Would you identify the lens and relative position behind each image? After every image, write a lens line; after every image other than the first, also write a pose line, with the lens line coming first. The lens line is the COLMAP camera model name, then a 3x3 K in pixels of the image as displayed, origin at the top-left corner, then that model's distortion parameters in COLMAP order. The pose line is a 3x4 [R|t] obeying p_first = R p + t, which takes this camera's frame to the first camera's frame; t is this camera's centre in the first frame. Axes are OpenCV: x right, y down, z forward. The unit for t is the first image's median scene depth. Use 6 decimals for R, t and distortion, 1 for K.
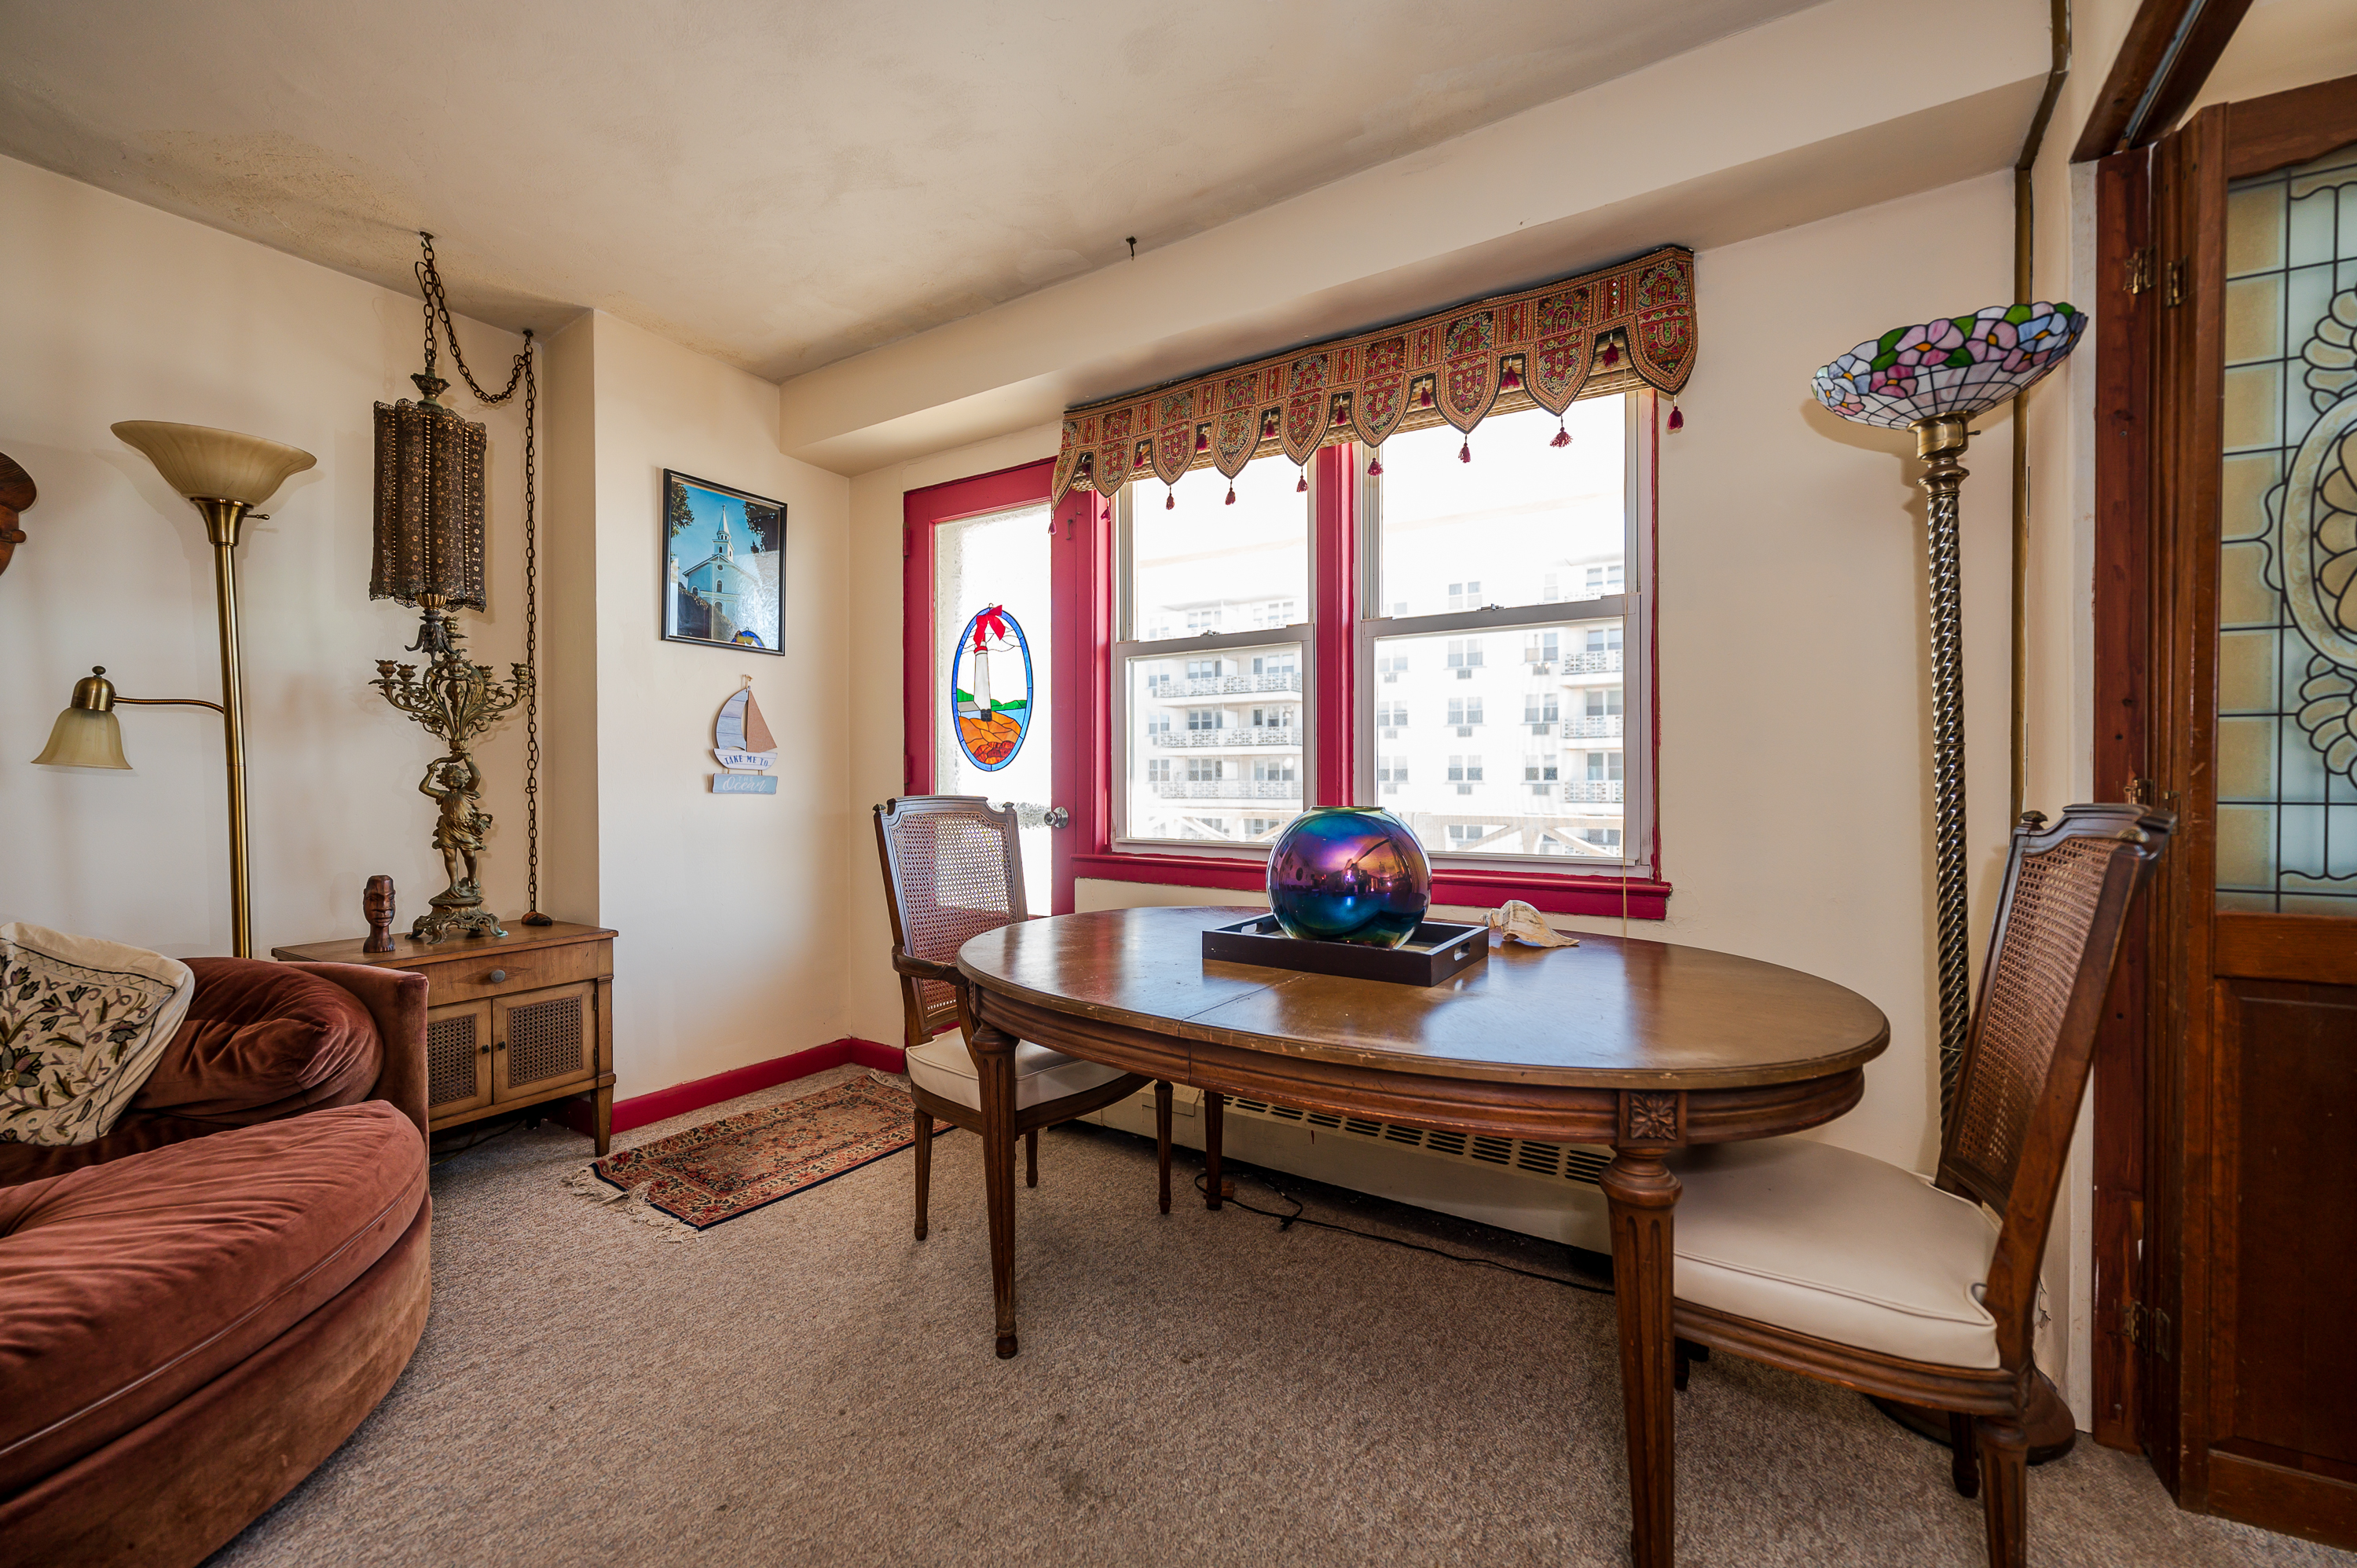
lens RADIAL K [[940.0, 0, 1180.6], [0, 940.0, 785.2], [0, 0, 1]] dist [0.006571, -0.001395]
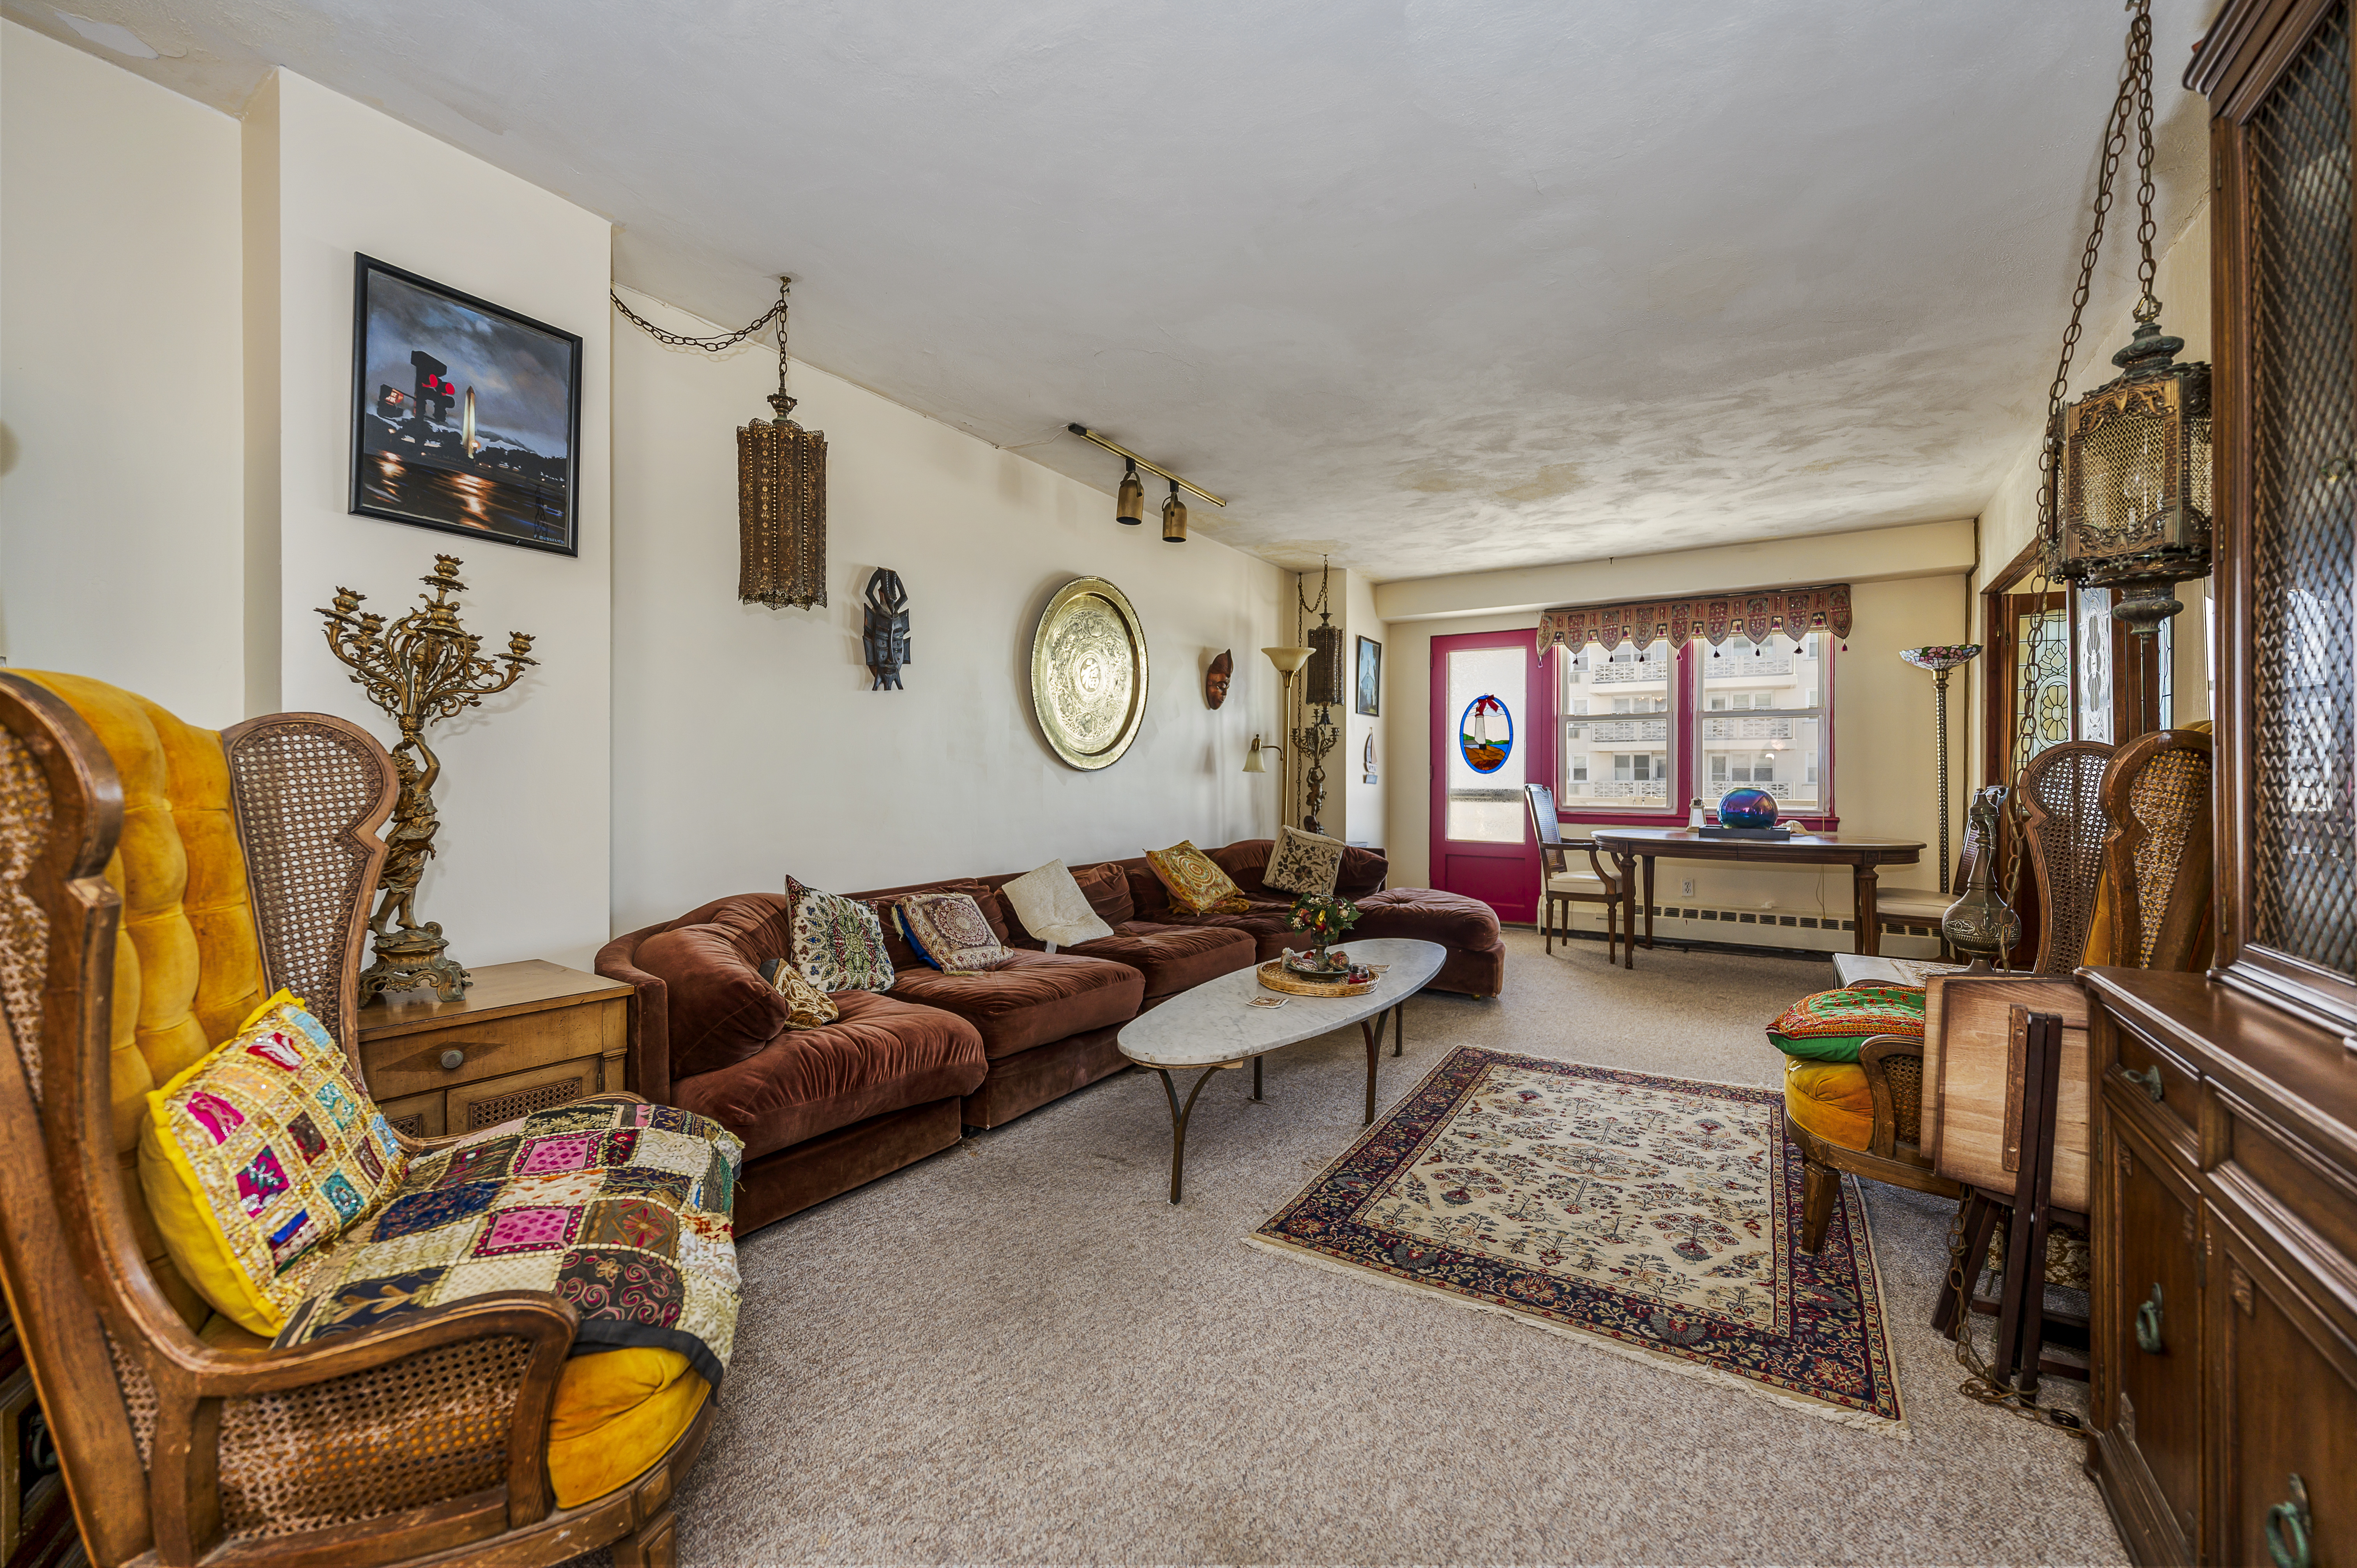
lens RADIAL K [[940.0, 0, 1180.9], [0, 940.0, 773.2], [0, 0, 1]] dist [0.006571, -0.001395]
pose [[0.999997, 0.002348, -0.000643, -1.118274], [-0.002356, 0.999919, -0.012477, 0.014953], [0.000614, 0.012479, 0.999922, -1.387167]]
